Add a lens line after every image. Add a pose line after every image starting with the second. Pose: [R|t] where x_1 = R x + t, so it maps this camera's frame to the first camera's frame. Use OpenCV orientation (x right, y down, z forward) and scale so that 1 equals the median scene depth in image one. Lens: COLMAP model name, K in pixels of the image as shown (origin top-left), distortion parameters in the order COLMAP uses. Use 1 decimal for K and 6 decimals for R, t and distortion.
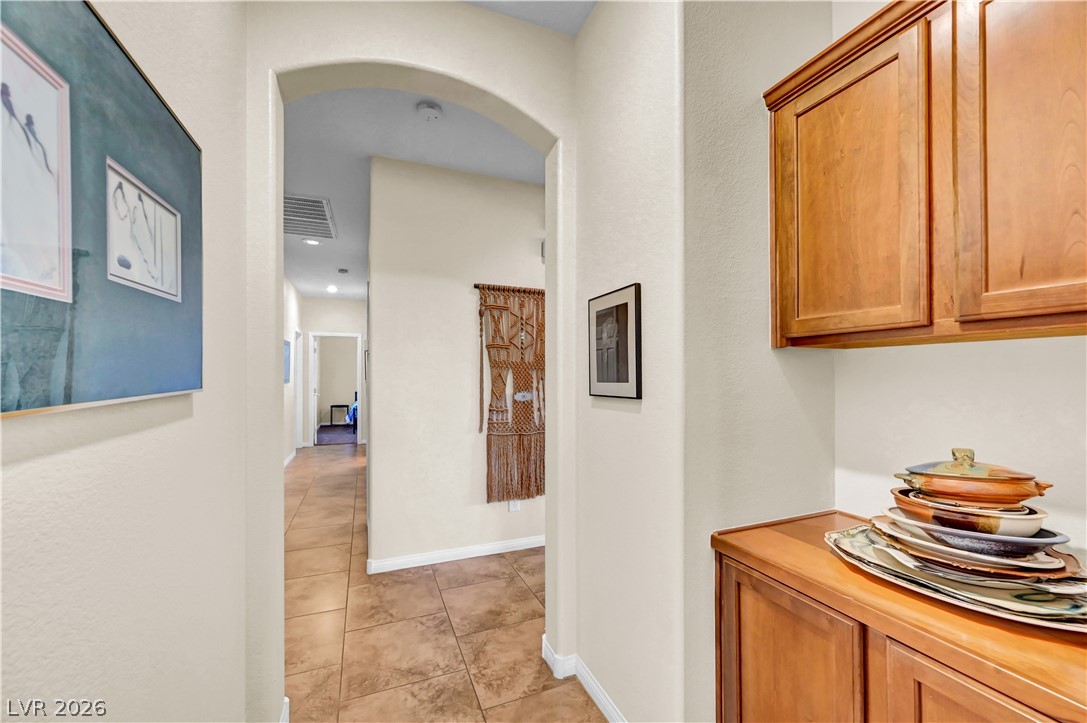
lens RADIAL K [[435.0, 0, 540.4], [0, 435.0, 369.3], [0, 0, 1]] dist [0.004225, 0.000025]
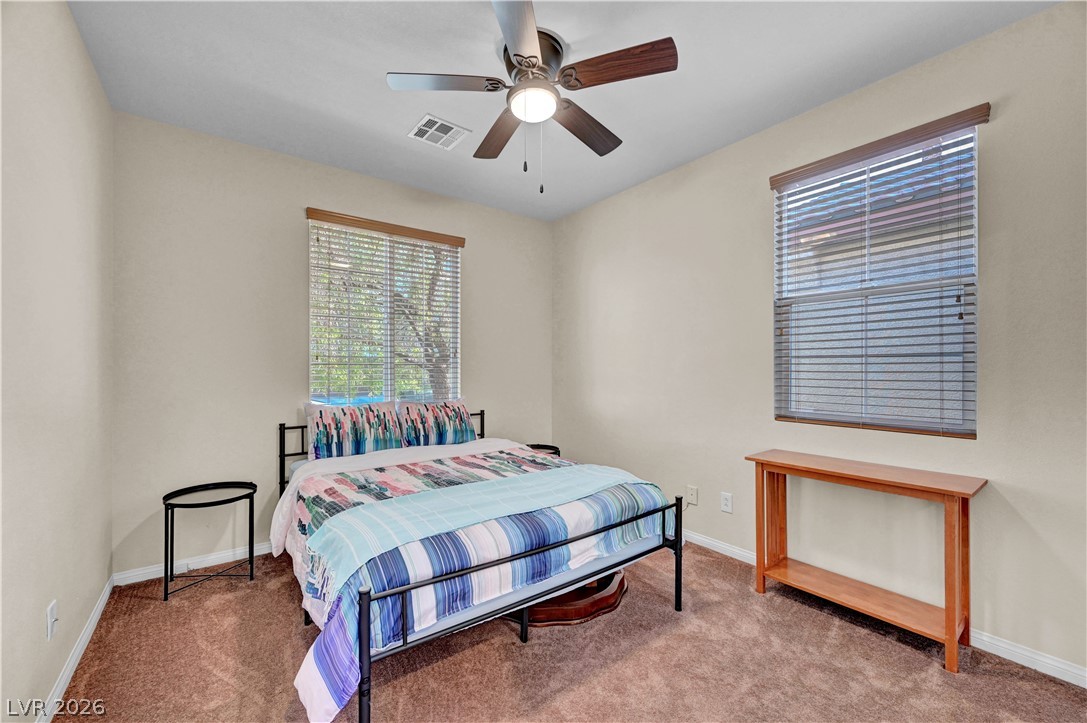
lens RADIAL K [[435.0, 0, 542.4], [0, 435.0, 365.5], [0, 0, 1]] dist [0.004225, 0.000025]
pose [[0.967024, -0.001406, 0.254683, -0.354420], [0.000033, 0.999985, 0.005394, 0.015264], [-0.254687, -0.005207, 0.967010, 0.740807]]
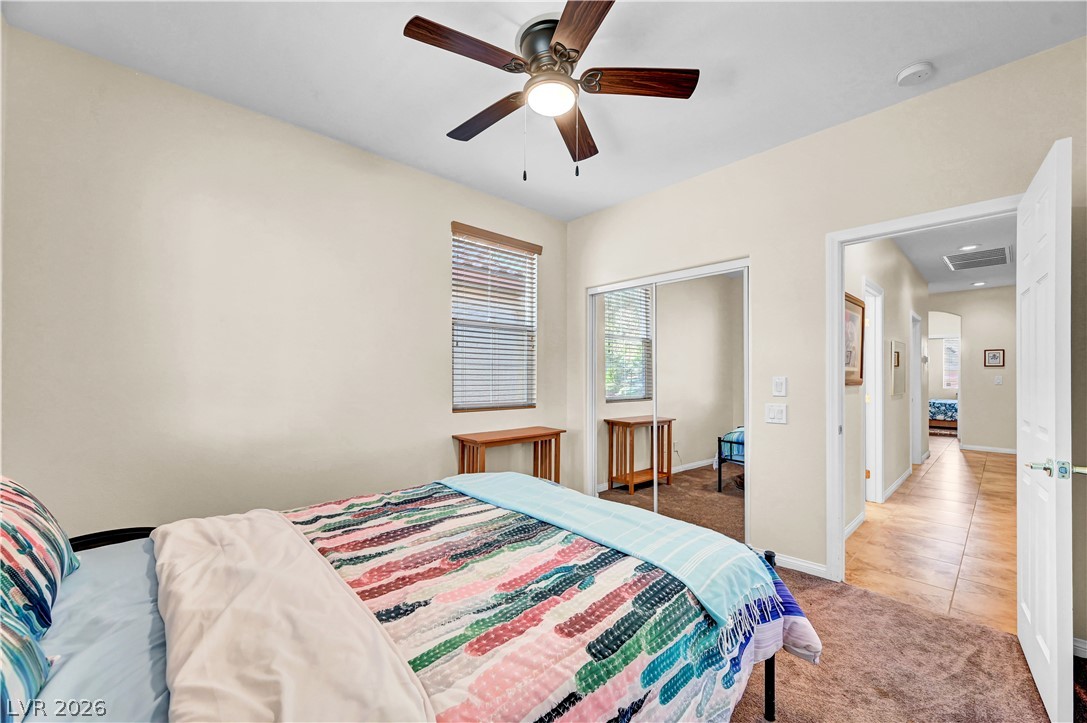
lens RADIAL K [[435.0, 0, 543.5], [0, 435.0, 370.4], [0, 0, 1]] dist [0.004225, 0.000025]
pose [[-0.356175, 0.009235, 0.934374, -0.519578], [-0.013220, 0.999801, -0.014921, 0.022417], [-0.934326, -0.017667, -0.355982, 1.072844]]
